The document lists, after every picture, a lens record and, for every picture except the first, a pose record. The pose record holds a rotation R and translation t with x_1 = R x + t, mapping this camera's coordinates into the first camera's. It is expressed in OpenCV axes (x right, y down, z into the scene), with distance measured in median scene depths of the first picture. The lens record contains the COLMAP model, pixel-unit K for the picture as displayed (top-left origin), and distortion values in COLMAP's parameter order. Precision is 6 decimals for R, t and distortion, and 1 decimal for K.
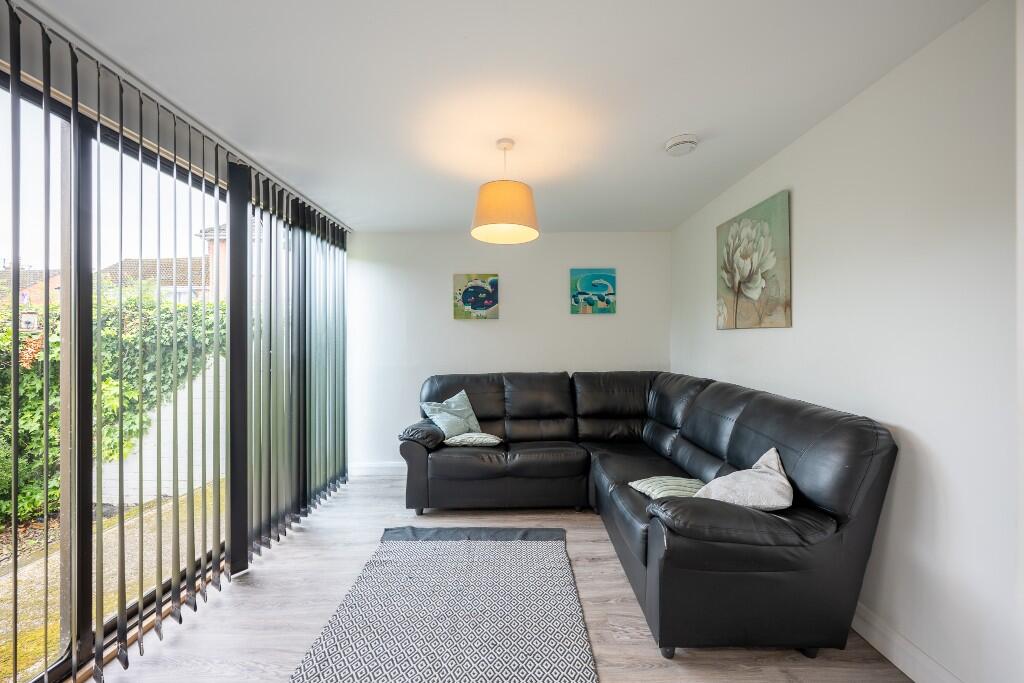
lens RADIAL K [[403.7, 0, 509.4], [0, 403.7, 341.0], [0, 0, 1]] dist [0.000897, -0.000103]
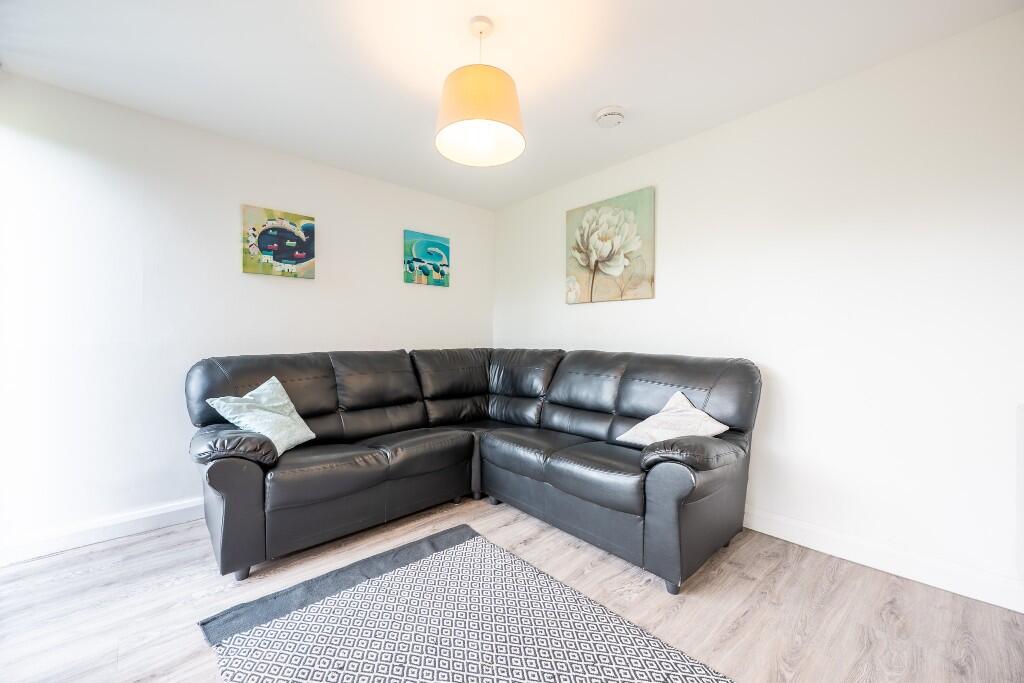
lens RADIAL K [[403.7, 0, 509.4], [0, 403.7, 341.0], [0, 0, 1]] dist [0.000897, -0.000103]
pose [[0.734214, 0.004460, 0.678903, -0.348725], [-0.005009, 0.999987, -0.001153, 0.074744], [-0.678900, -0.002554, 0.734227, 0.290934]]
